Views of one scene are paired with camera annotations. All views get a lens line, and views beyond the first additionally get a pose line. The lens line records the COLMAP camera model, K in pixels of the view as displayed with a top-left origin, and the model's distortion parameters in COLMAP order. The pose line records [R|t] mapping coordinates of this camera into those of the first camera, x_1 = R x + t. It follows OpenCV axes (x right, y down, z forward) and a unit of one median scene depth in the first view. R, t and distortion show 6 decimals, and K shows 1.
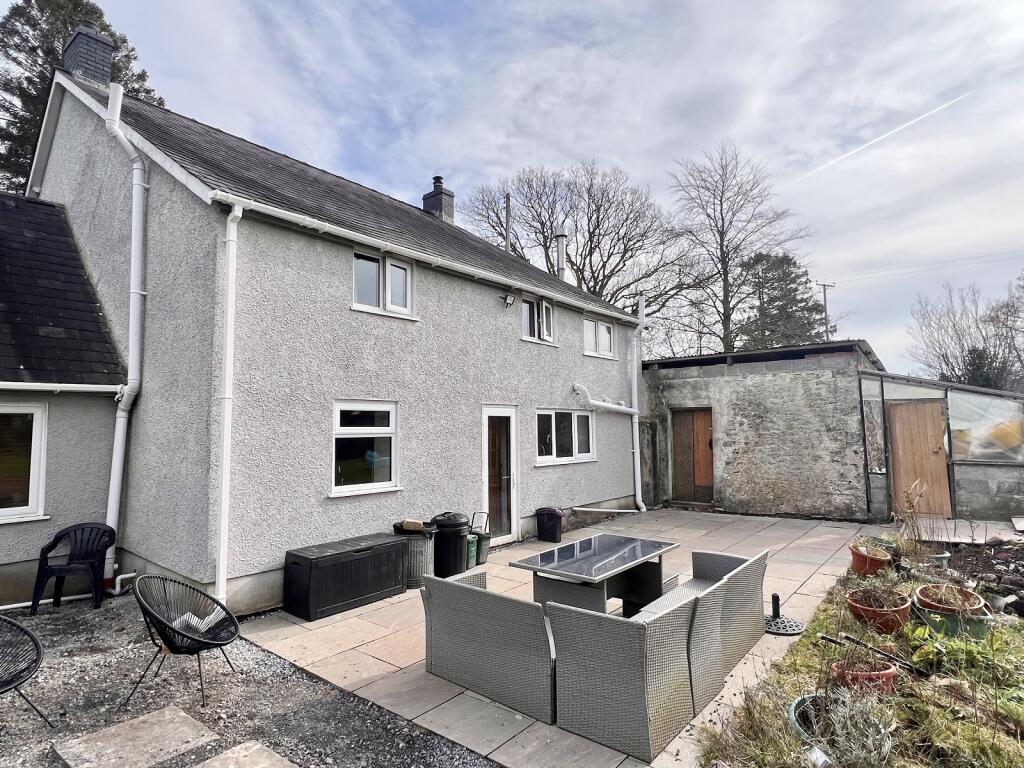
lens RADIAL K [[581.1, 0, 512.0], [0, 581.1, 384.0], [0, 0, 1]] dist [0.001839, 0.000386]
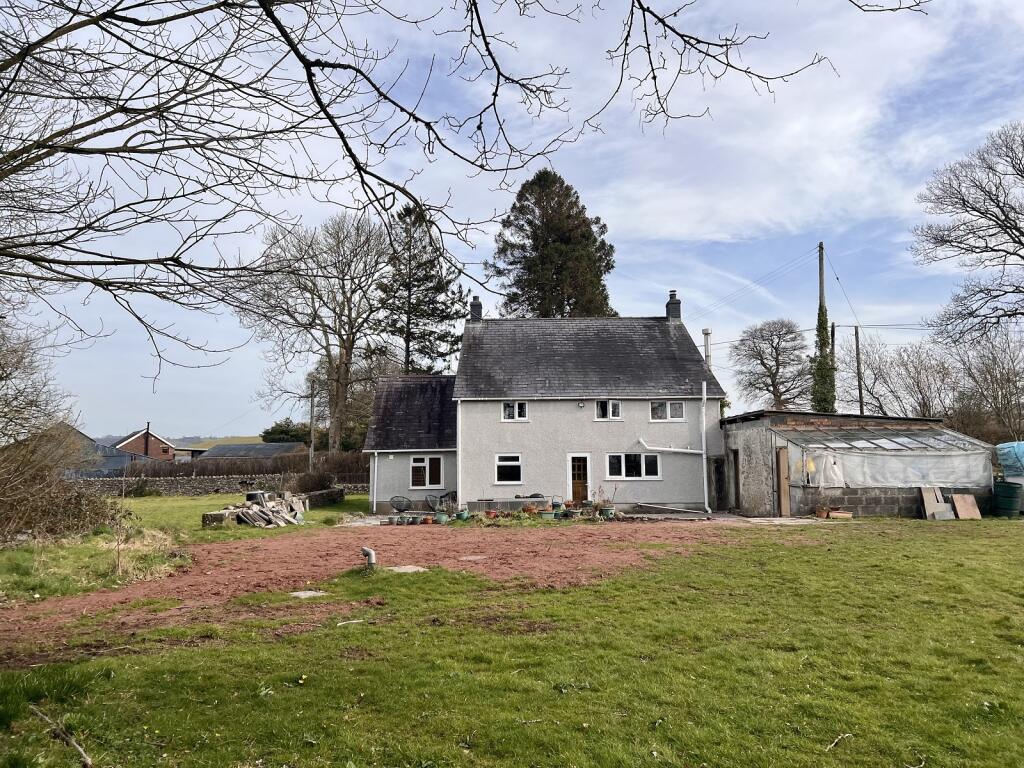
lens RADIAL K [[773.6, 0, 512.0], [0, 773.6, 384.0], [0, 0, 1]] dist [0.037777, 0.000155]
pose [[0.633256, -0.070695, -0.770707, 1.913320], [0.059192, 0.997327, -0.042847, -0.101459], [0.771676, -0.018487, 0.635747, -0.991074]]
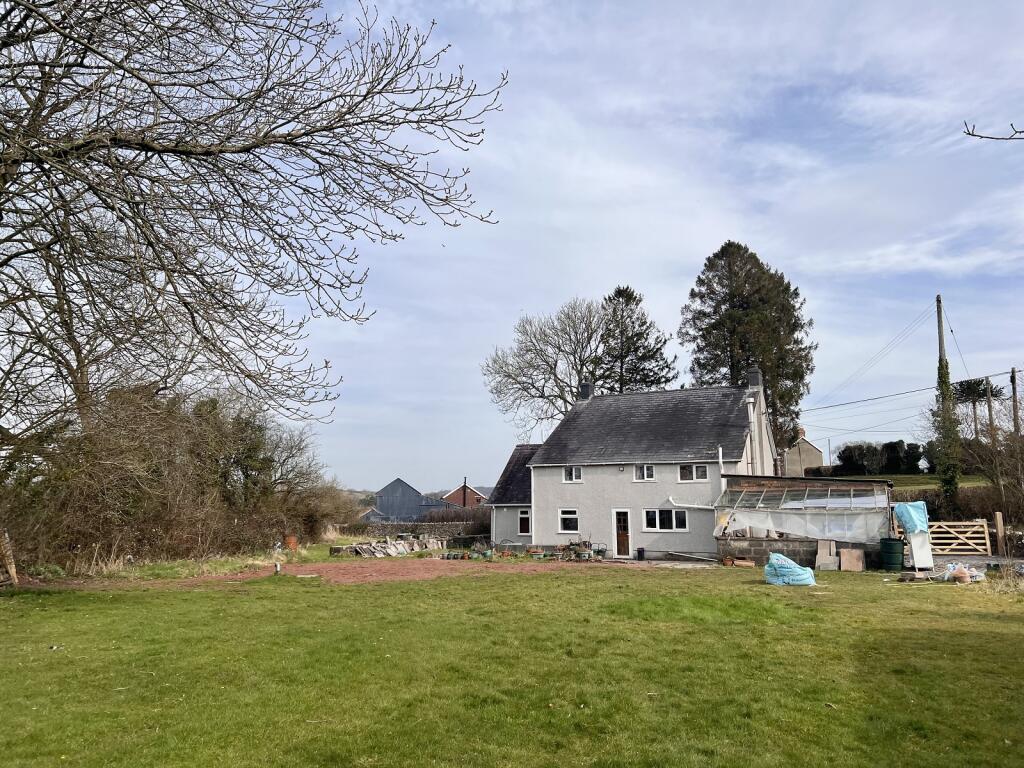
lens RADIAL K [[785.6, 0, 512.0], [0, 785.6, 384.0], [0, 0, 1]] dist [0.000710, 0.000144]
pose [[0.200956, -0.144570, -0.968874, 3.180692], [0.068148, 0.988717, -0.133396, -0.073545], [0.977227, -0.039220, 0.208541, -0.239826]]
